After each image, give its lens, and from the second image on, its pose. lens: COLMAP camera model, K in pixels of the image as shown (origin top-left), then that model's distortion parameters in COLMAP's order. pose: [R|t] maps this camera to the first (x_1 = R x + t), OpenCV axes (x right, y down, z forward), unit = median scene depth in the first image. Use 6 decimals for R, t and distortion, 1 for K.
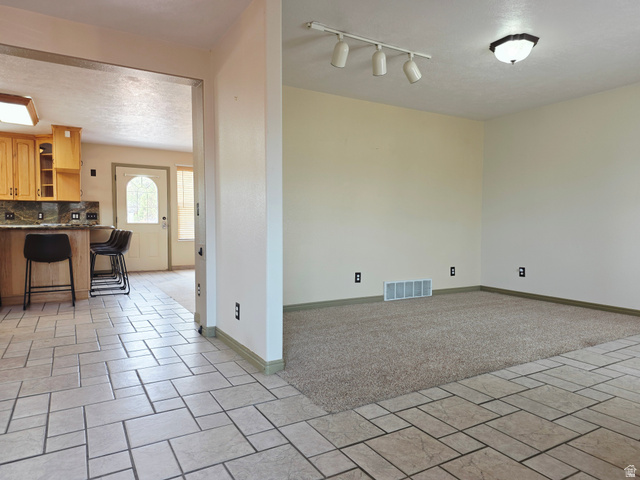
lens RADIAL K [[429.5, 0, 319.6], [0, 429.5, 242.5], [0, 0, 1]] dist [0.020150, -0.006256]
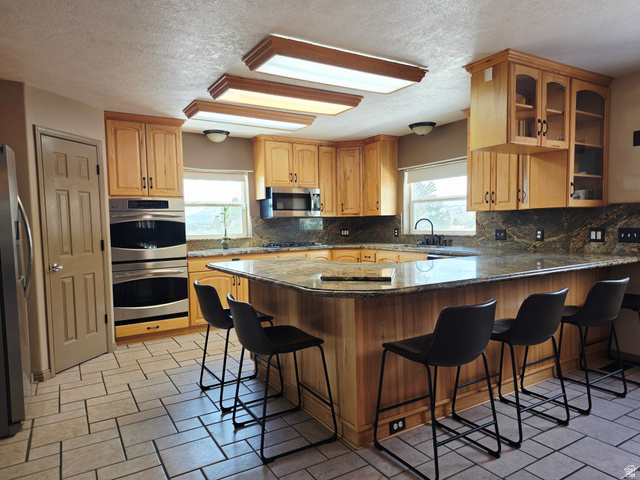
lens RADIAL K [[429.5, 0, 319.6], [0, 429.5, 242.5], [0, 0, 1]] dist [0.020150, -0.006256]
pose [[0.016034, 0.047080, -0.998762, -0.078452], [-0.018732, 0.998730, 0.046778, -0.069038], [0.999696, 0.017959, 0.016896, 0.670188]]
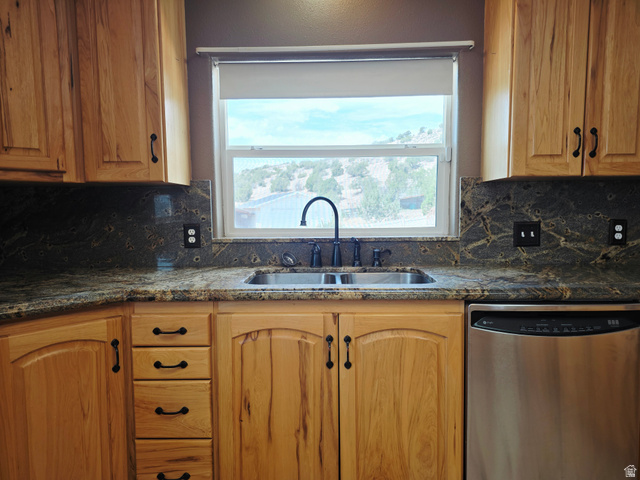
lens RADIAL K [[429.5, 0, 319.6], [0, 429.5, 242.5], [0, 0, 1]] dist [0.020150, -0.006256]
pose [[0.853684, 0.029867, -0.519934, -0.634104], [-0.010267, 0.999125, 0.040536, -0.061358], [0.520689, -0.029267, 0.853244, 0.634051]]
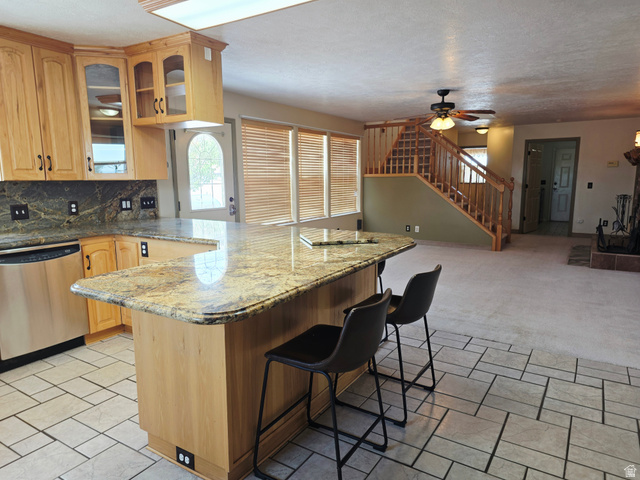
lens RADIAL K [[431.2, 0, 319.2], [0, 431.2, 245.1], [0, 0, 1]] dist [0.026249, -0.004229]
pose [[0.886018, -0.081805, 0.456376, -0.597391], [0.027556, 0.991863, 0.124292, -0.070843], [-0.462831, -0.097549, 0.881063, 0.381474]]
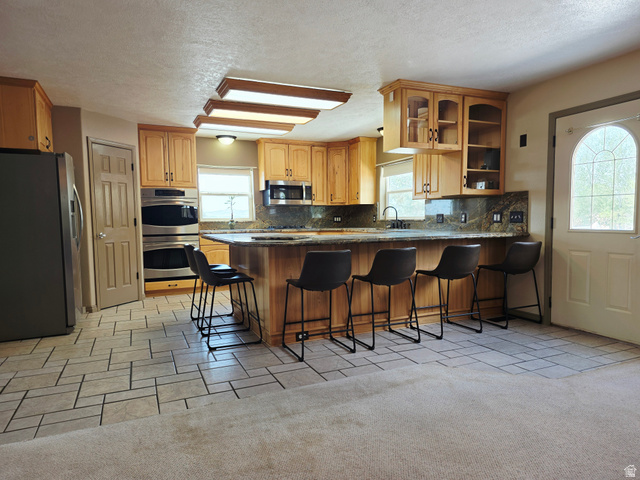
lens RADIAL K [[431.2, 0, 319.2], [0, 431.2, 245.1], [0, 0, 1]] dist [0.026249, -0.004229]
pose [[-0.114964, 0.061840, -0.991443, 0.084038], [-0.029572, 0.997405, 0.065640, -0.054043], [0.992929, 0.036866, -0.112836, 0.808234]]
